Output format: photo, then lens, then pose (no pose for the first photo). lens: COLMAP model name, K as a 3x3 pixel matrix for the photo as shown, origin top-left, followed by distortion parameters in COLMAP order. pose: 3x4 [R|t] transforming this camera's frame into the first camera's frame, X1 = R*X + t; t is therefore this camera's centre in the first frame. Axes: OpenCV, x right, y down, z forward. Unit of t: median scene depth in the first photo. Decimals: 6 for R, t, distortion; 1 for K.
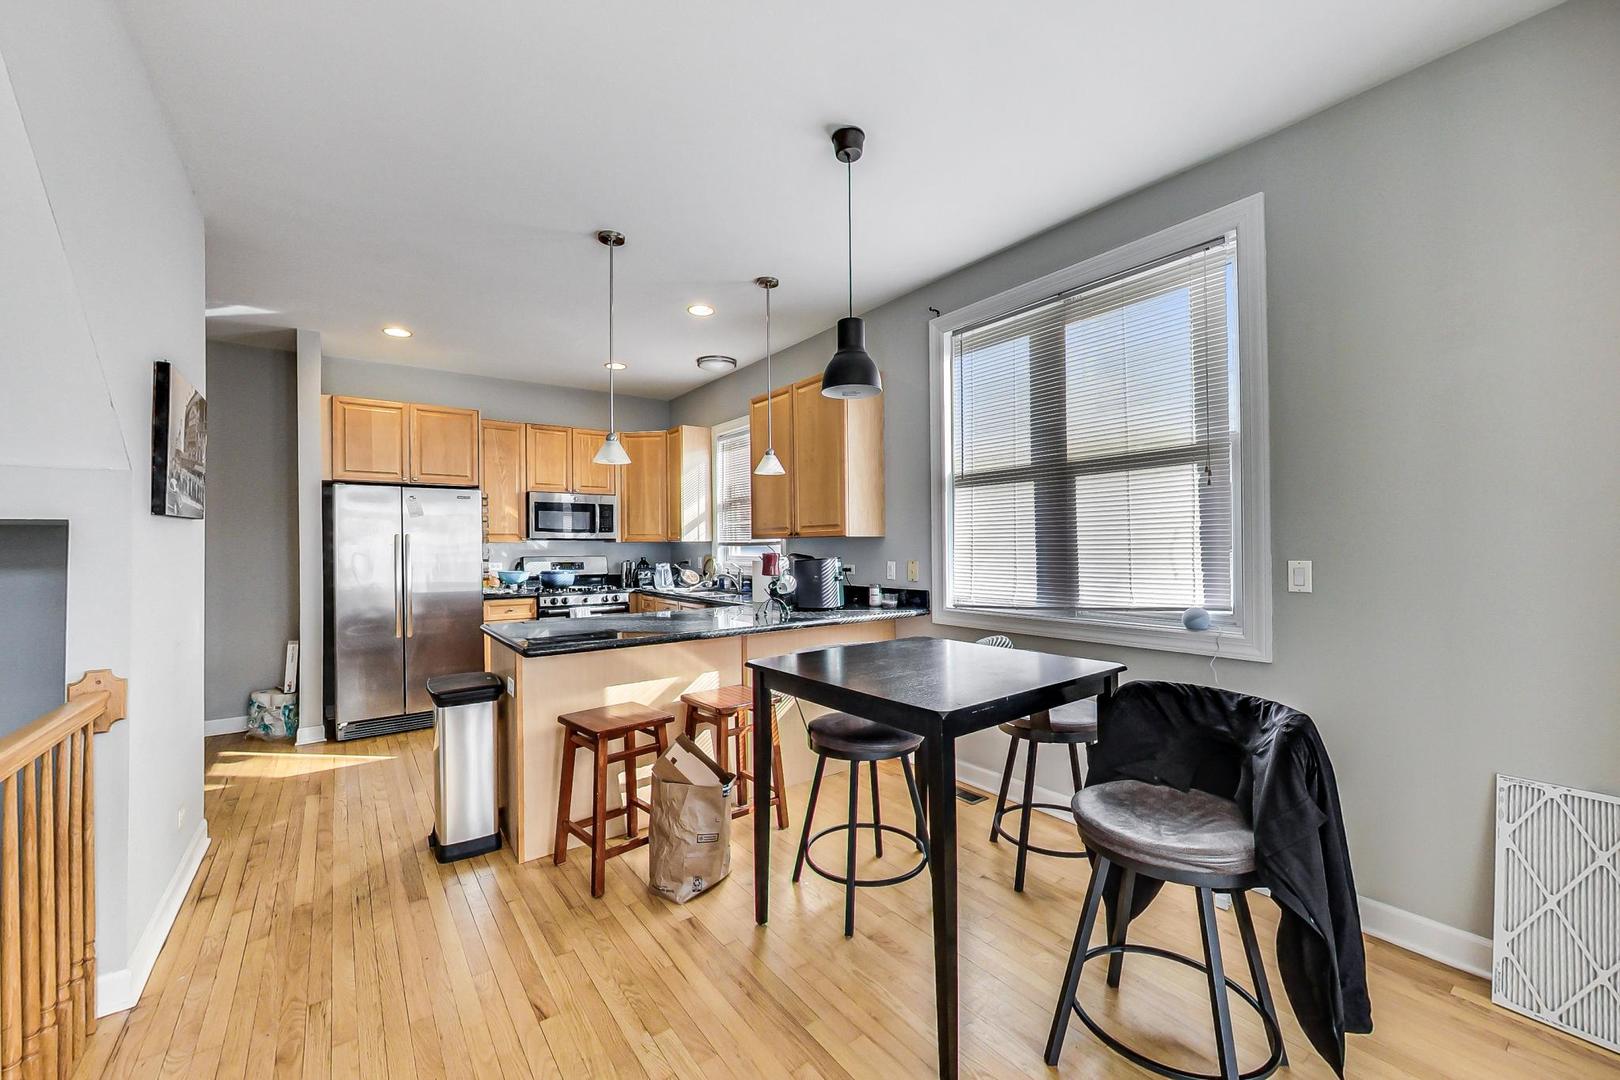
lens RADIAL K [[632.6, 0, 809.2], [0, 632.6, 542.1], [0, 0, 1]] dist [-0.003446, 0.000374]
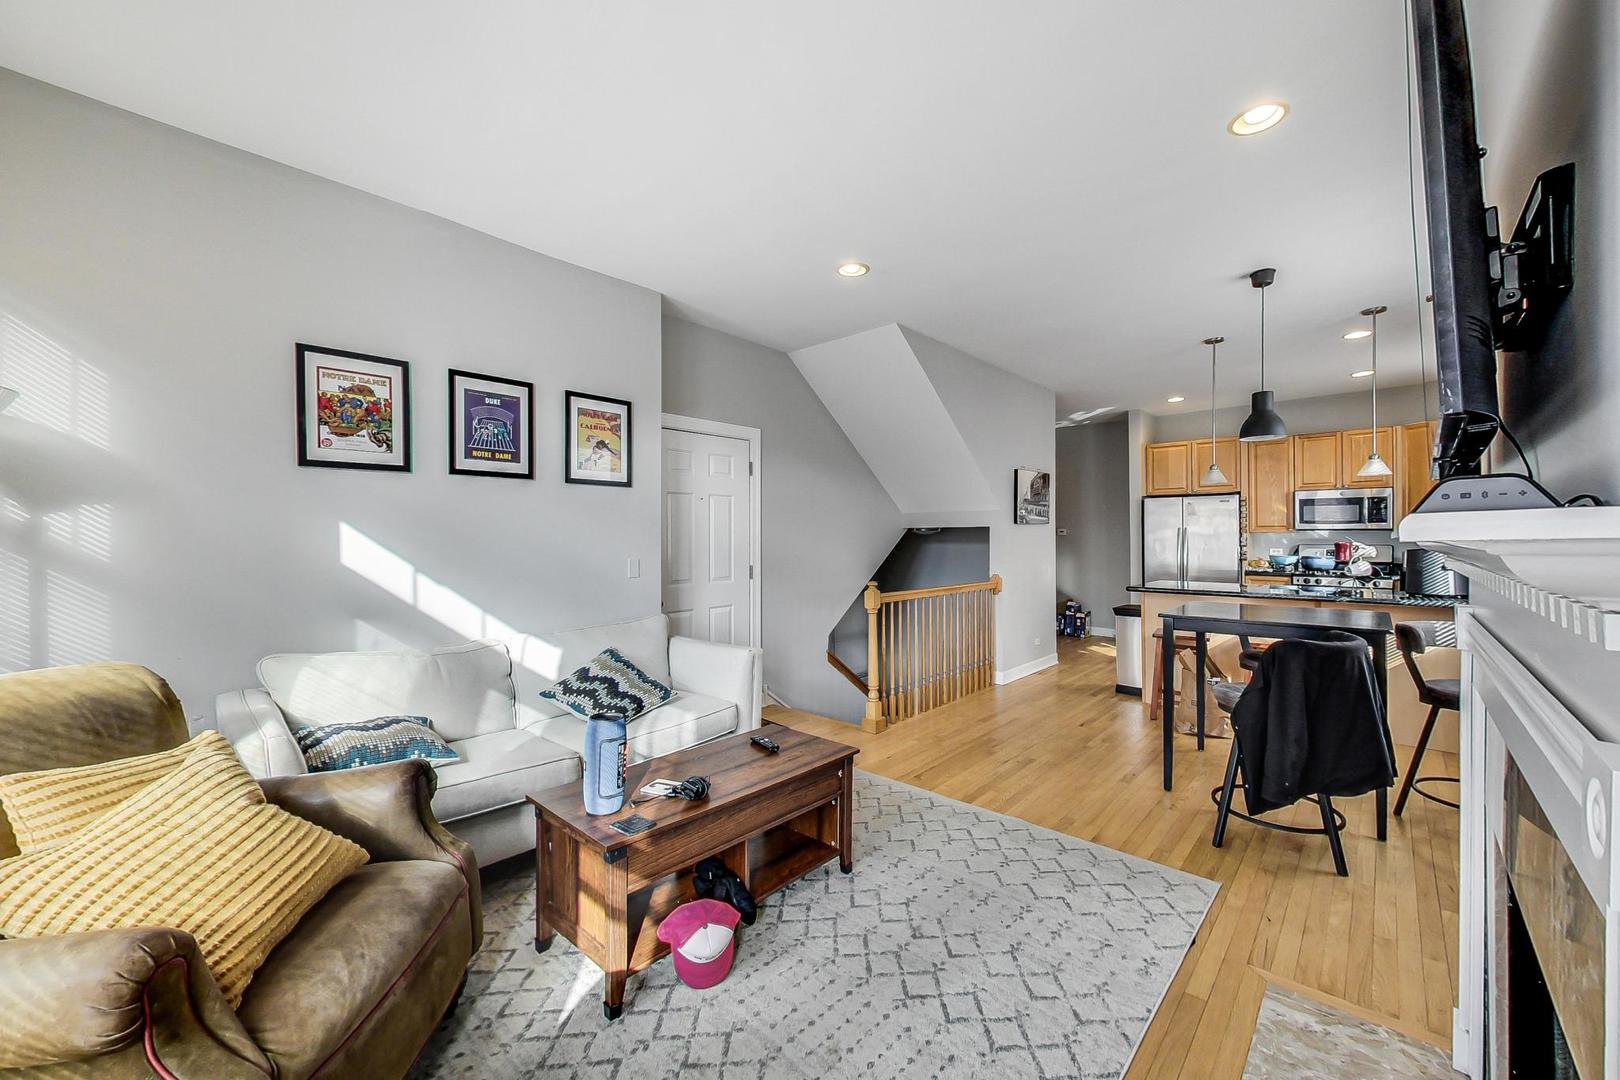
lens RADIAL K [[640.2, 0, 814.2], [0, 640.2, 538.8], [0, 0, 1]] dist [0.003072, 0.000263]
pose [[0.200791, 0.010760, -0.979575, 0.668713], [0.005503, 0.999912, 0.012112, -0.008473], [0.979619, -0.007823, 0.200714, -0.185011]]
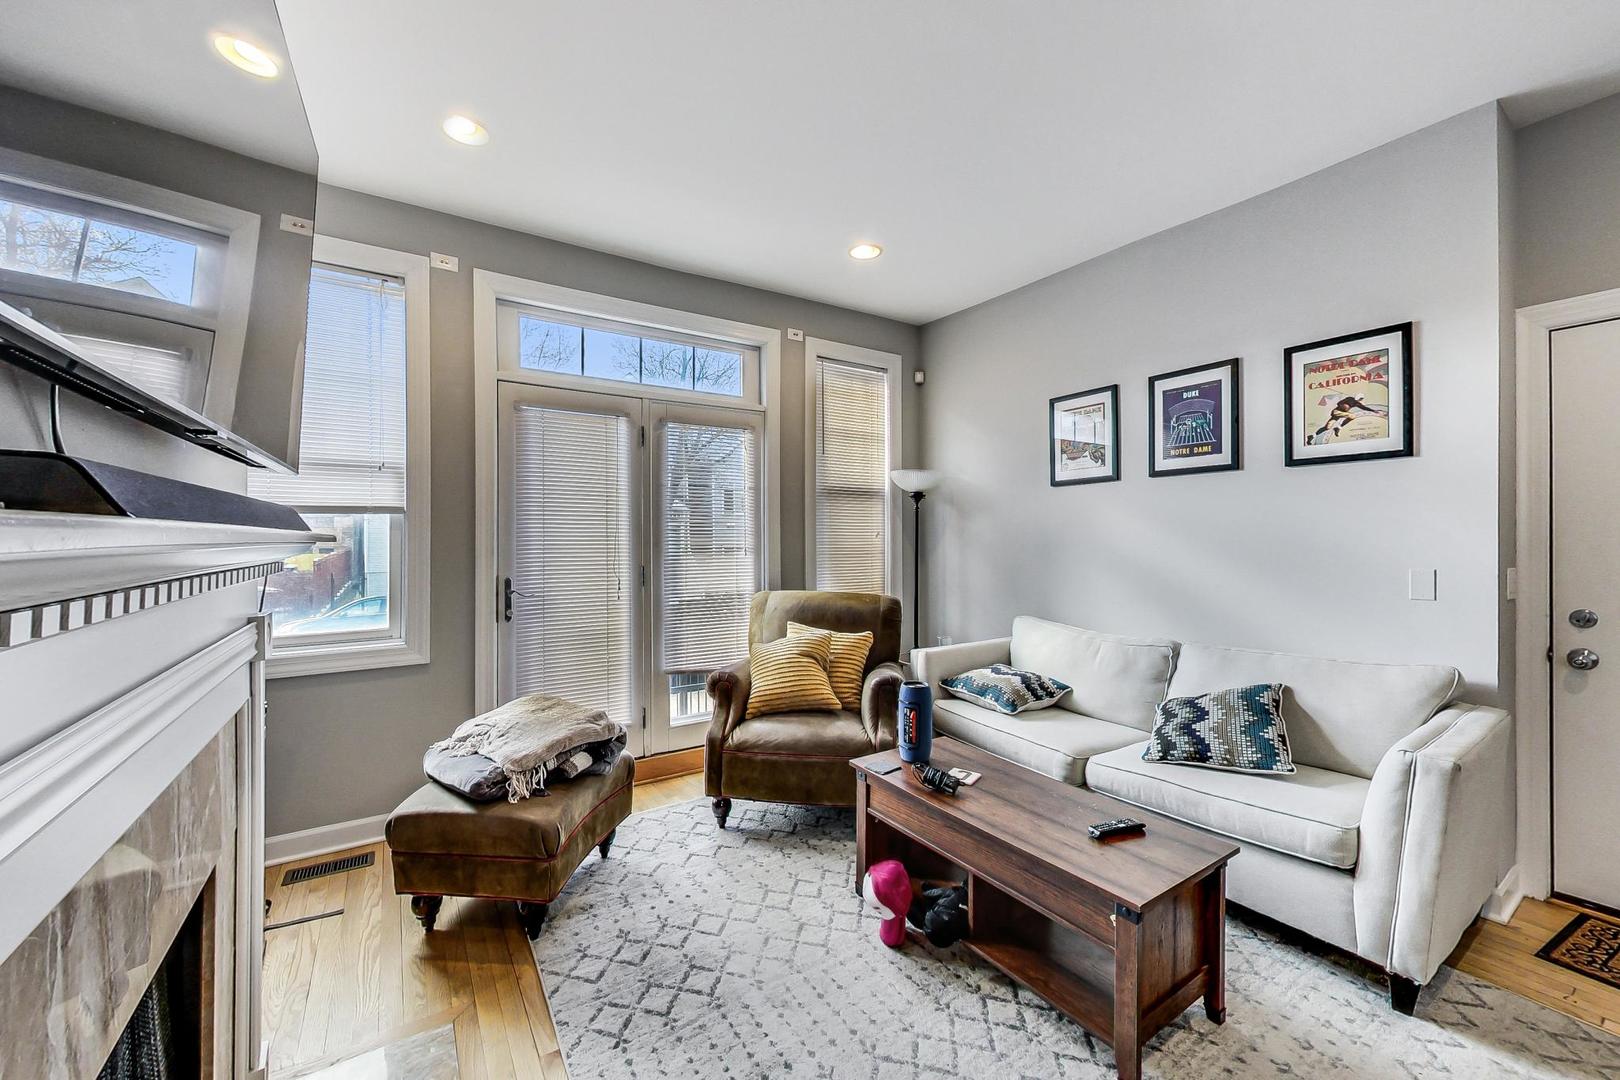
lens RADIAL K [[629.7, 0, 800.9], [0, 629.7, 539.4], [0, 0, 1]] dist [-0.000449, 0.005022]
pose [[-0.998201, 0.014573, 0.058167, 0.304215], [0.014333, 0.999887, -0.004538, -0.003783], [-0.058226, -0.003696, -0.998297, 0.262452]]
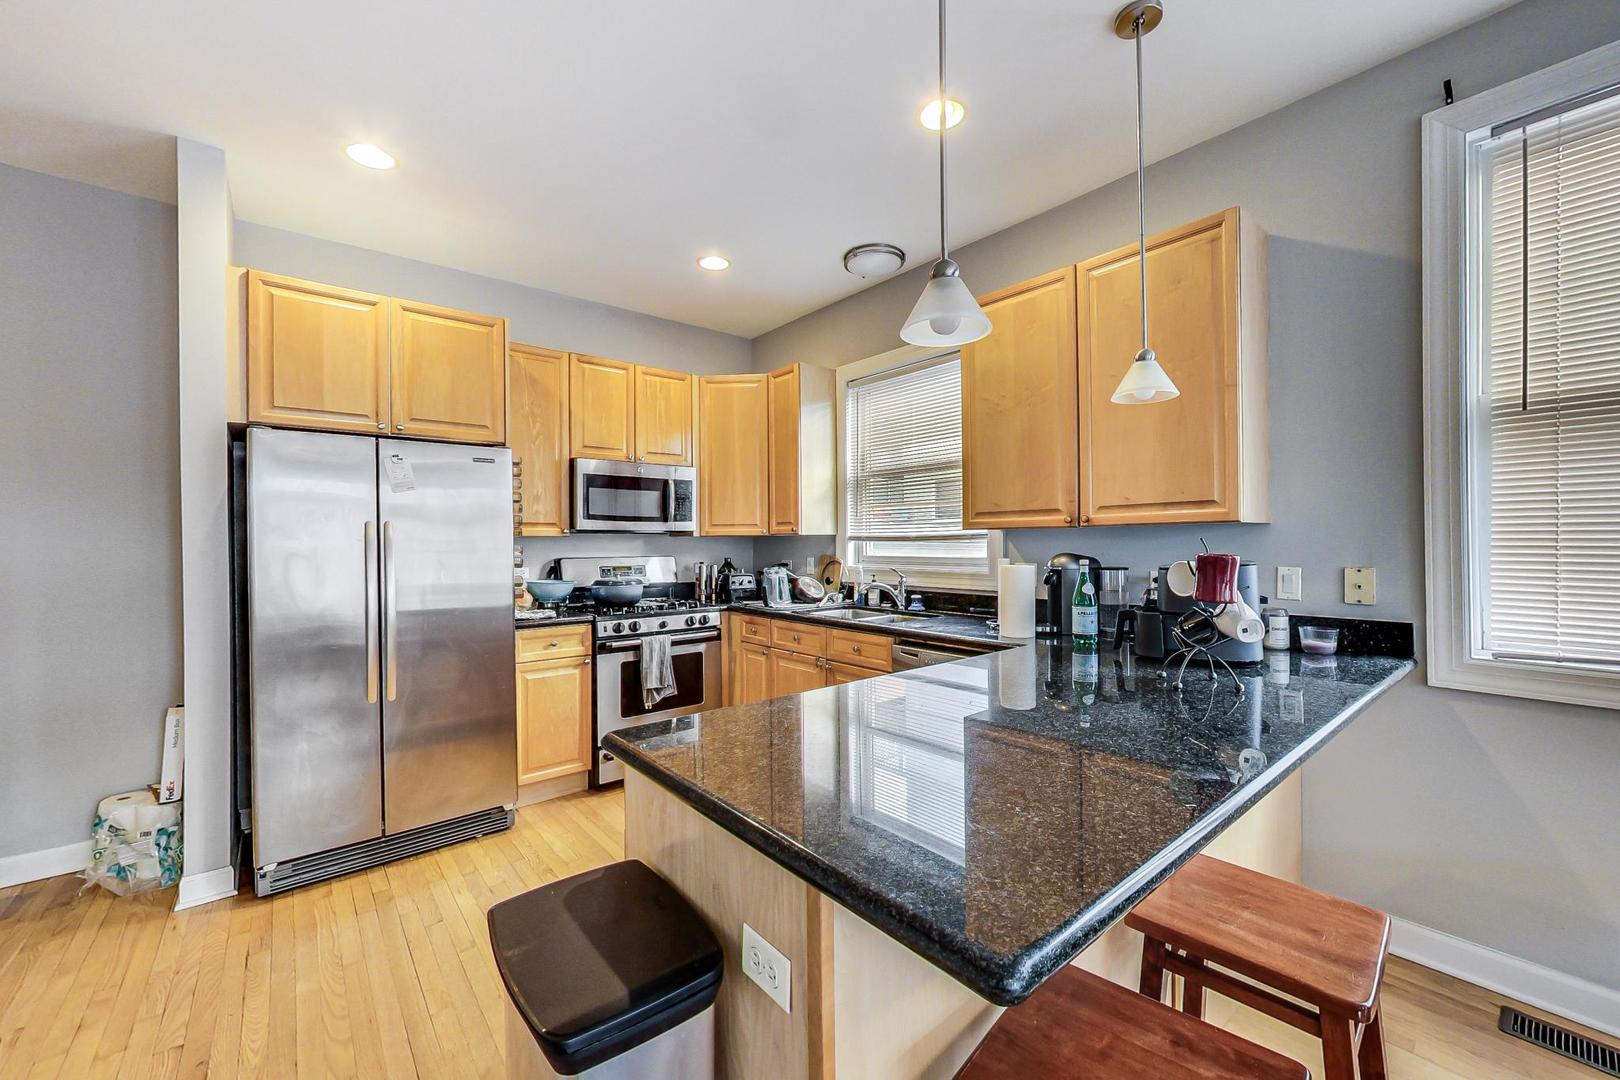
lens RADIAL K [[640.2, 0, 814.2], [0, 640.2, 538.8], [0, 0, 1]] dist [0.003072, 0.000263]
pose [[0.998420, -0.000879, 0.056183, -0.266474], [0.000785, 0.999998, 0.001698, 0.002290], [-0.056185, -0.001652, 0.998419, 0.374807]]
